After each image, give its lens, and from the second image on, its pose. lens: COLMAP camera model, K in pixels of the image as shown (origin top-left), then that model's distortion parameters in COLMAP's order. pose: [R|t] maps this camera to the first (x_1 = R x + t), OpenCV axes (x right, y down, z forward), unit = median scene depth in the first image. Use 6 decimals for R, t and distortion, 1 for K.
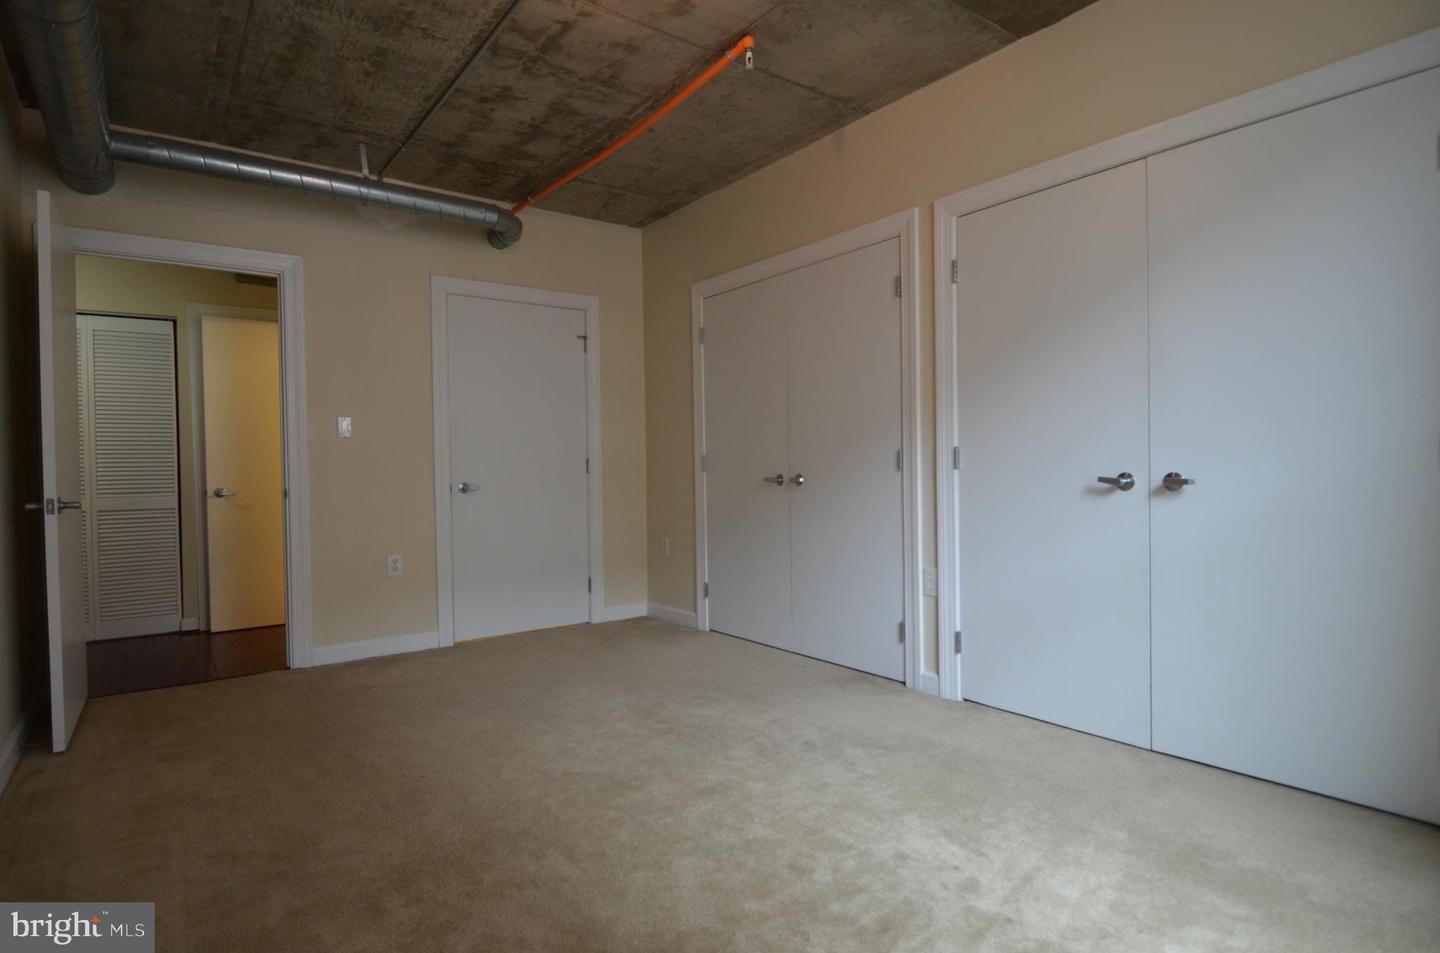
lens RADIAL K [[766.7, 0, 717.6], [0, 766.7, 478.5], [0, 0, 1]] dist [-0.003561, -0.002465]
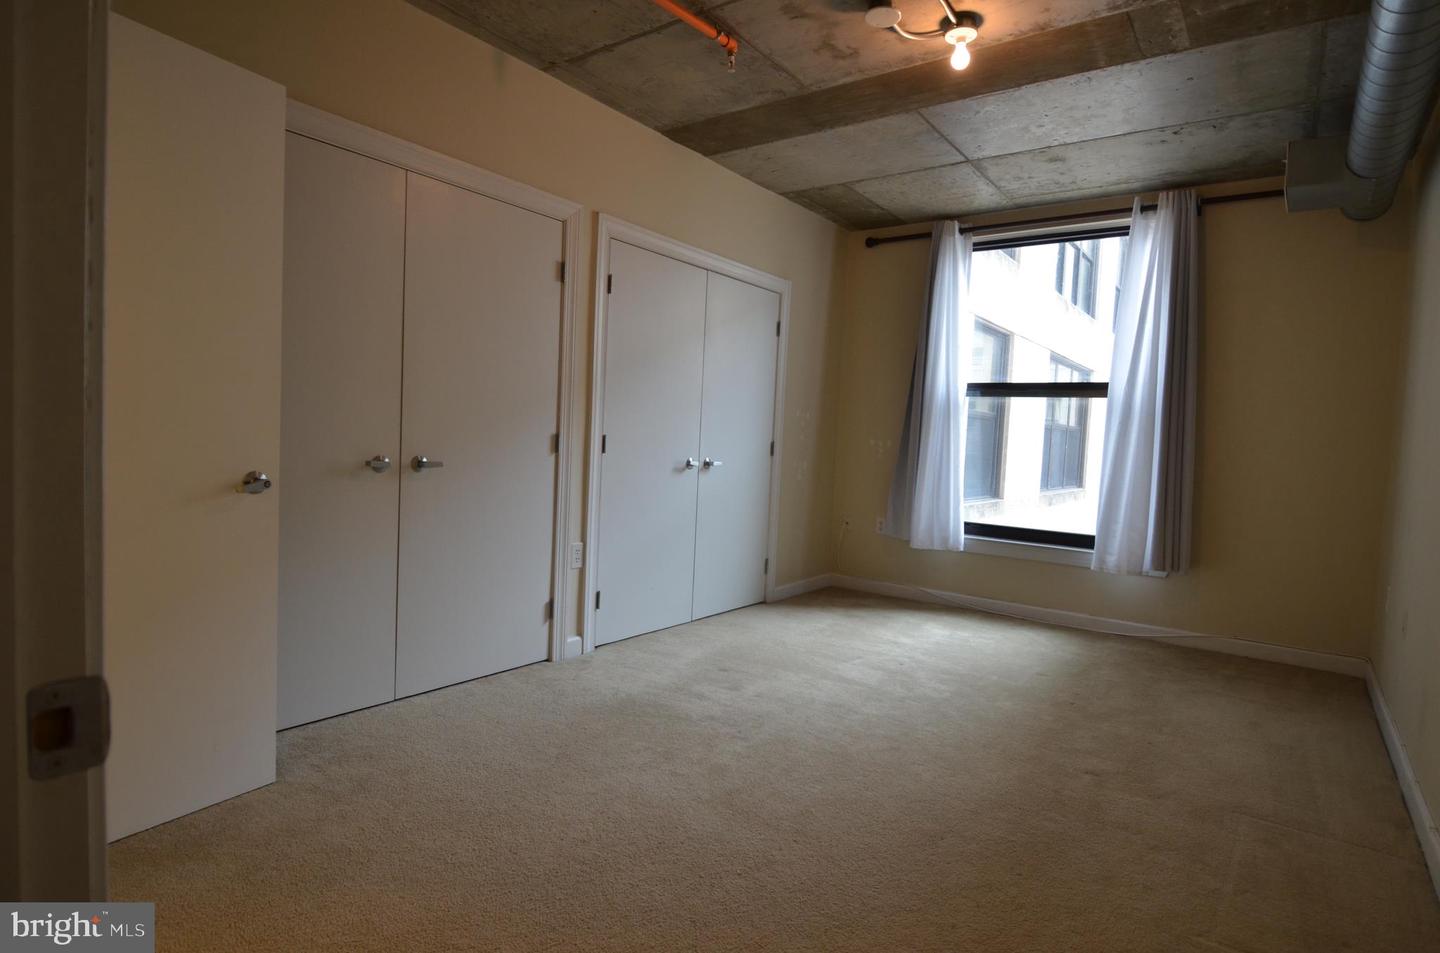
lens RADIAL K [[766.7, 0, 717.4], [0, 766.7, 476.1], [0, 0, 1]] dist [-0.003561, -0.002465]
pose [[-0.283679, -0.049800, 0.957625, -0.822866], [-0.028879, 0.998641, 0.043378, -0.032301], [-0.958484, -0.015350, -0.284731, 1.111361]]
